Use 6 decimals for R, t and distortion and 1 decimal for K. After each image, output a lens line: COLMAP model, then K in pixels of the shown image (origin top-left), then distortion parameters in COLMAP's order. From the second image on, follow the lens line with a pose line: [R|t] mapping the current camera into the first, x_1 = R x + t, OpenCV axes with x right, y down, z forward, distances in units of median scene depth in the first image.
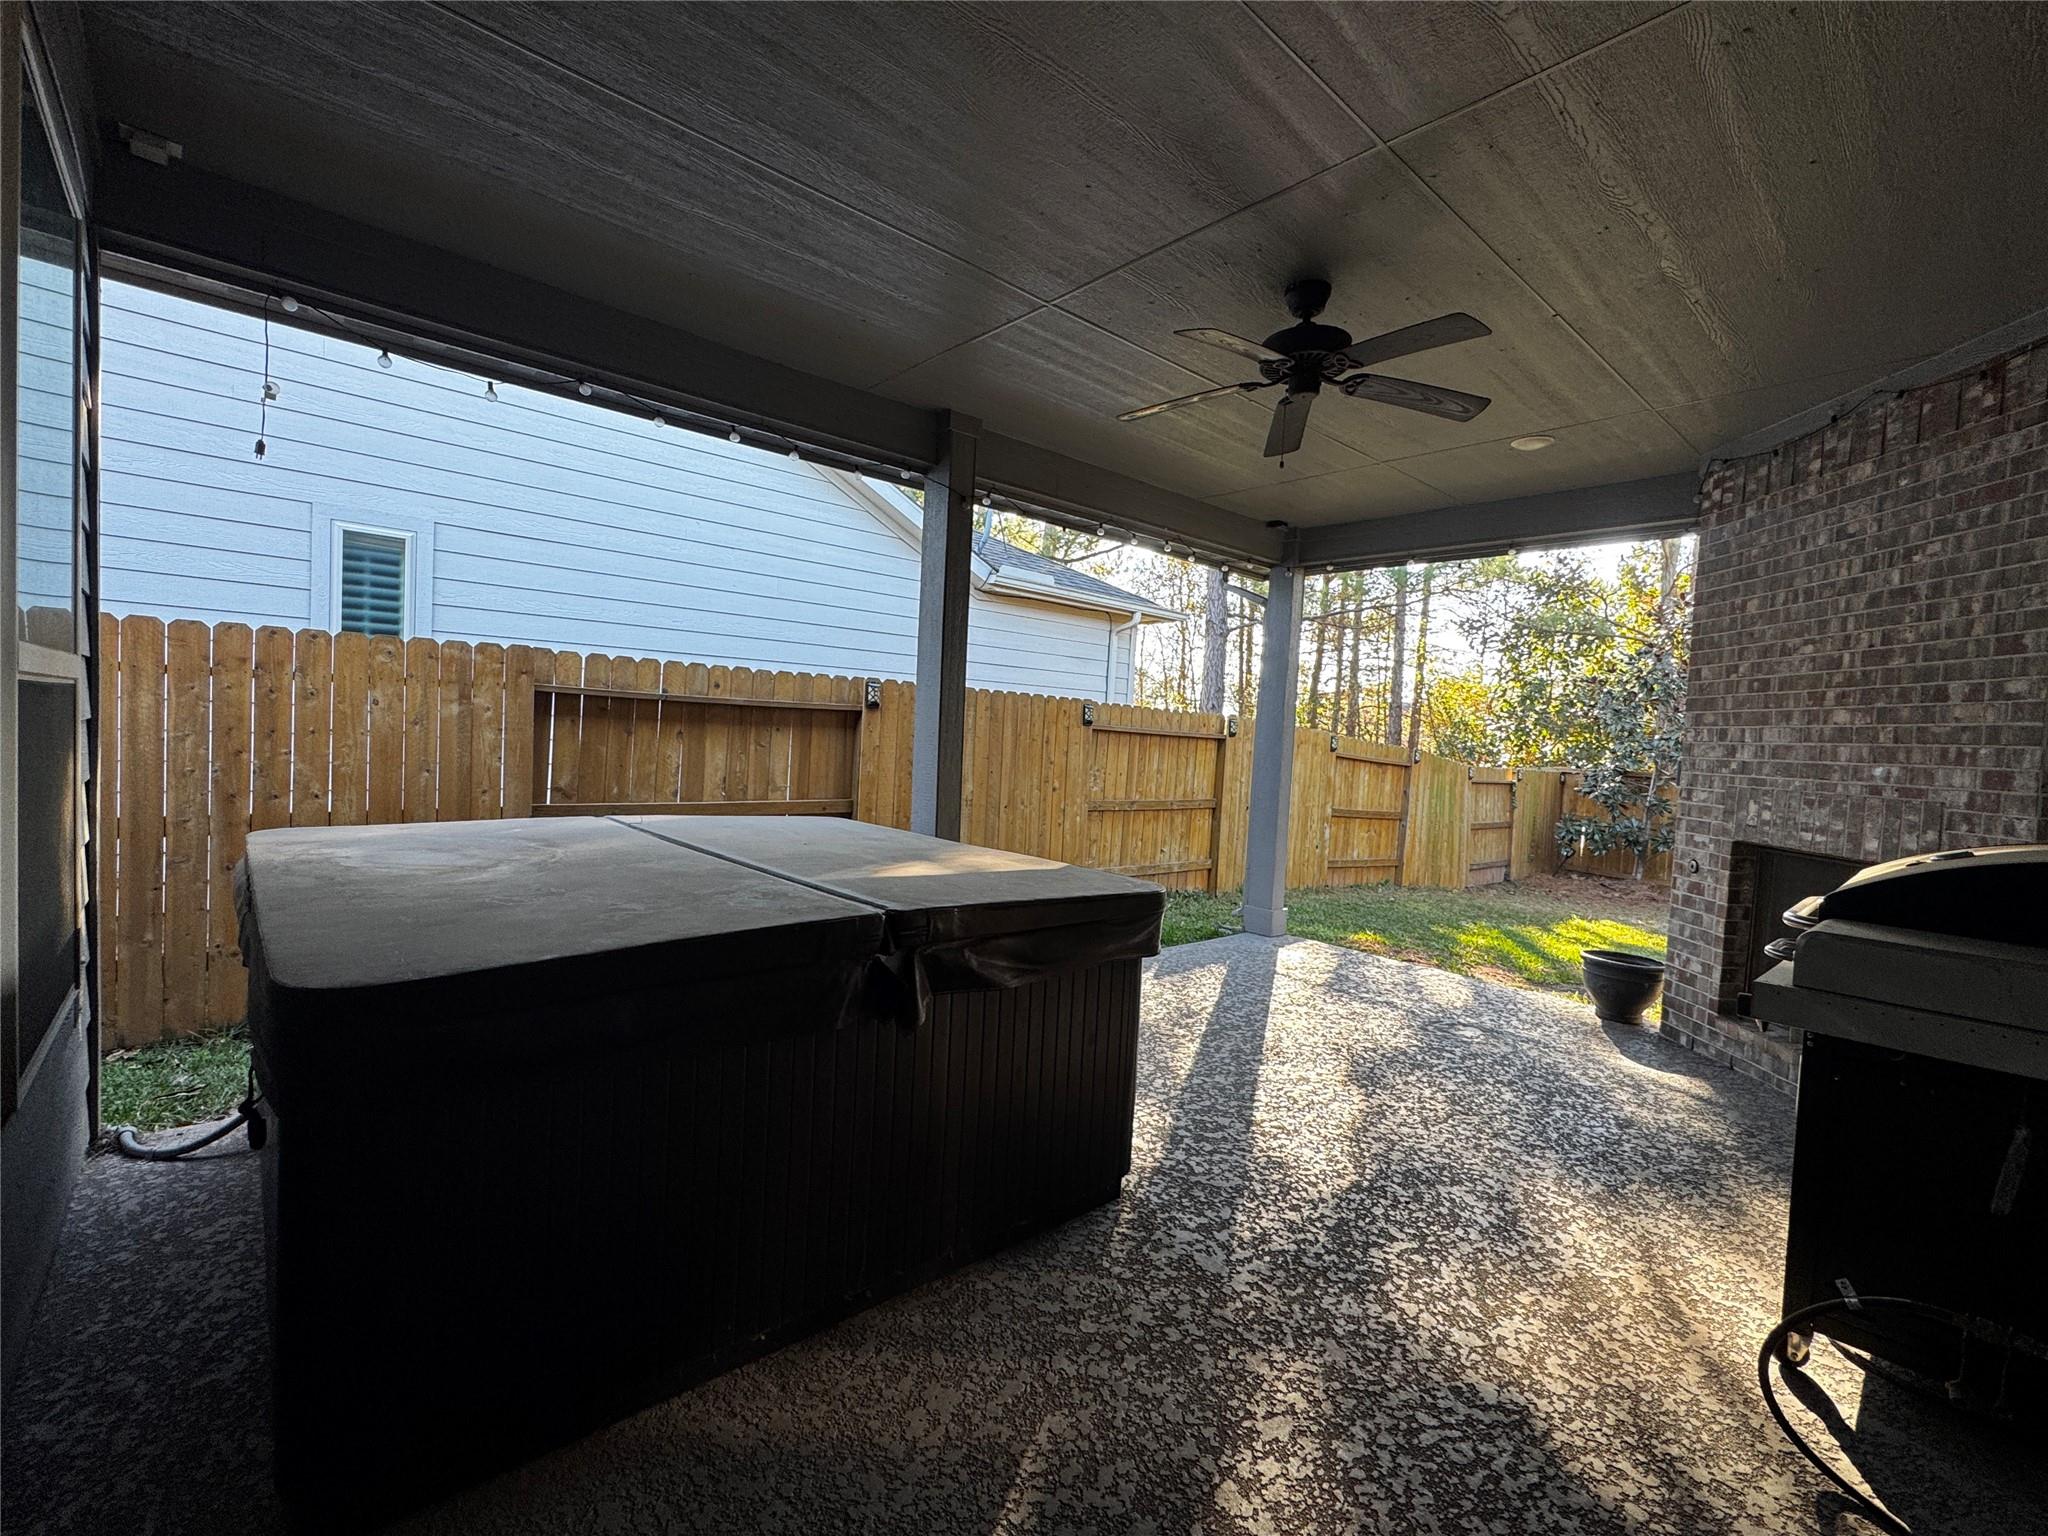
lens RADIAL K [[900.4, 0, 1024.0], [0, 900.4, 768.0], [0, 0, 1]] dist [-0.001651, -0.000141]
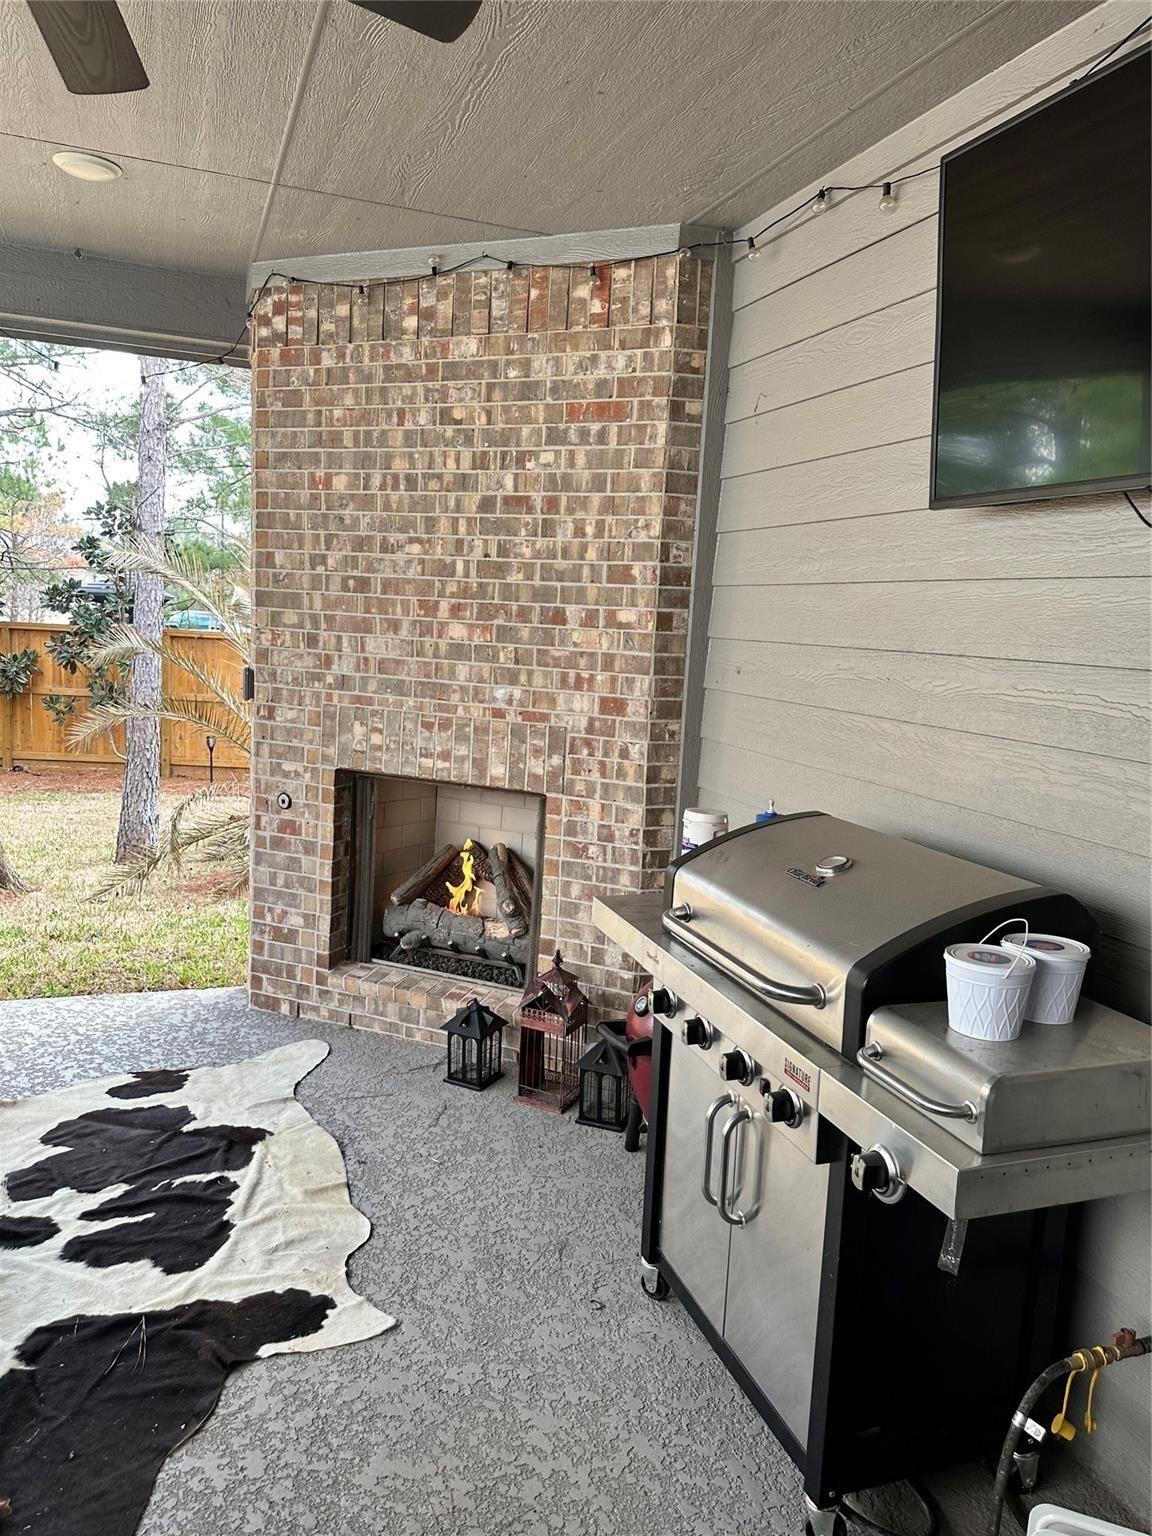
lens RADIAL K [[1076.1, 0, 576.0], [0, 1076.1, 768.0], [0, 0, 1]] dist [0.174657, -0.321766]
pose [[0.368297, -0.160110, 0.915818, -0.070874], [0.004122, 0.985331, 0.170605, -0.106801], [-0.929699, -0.059059, 0.363554, 0.482561]]
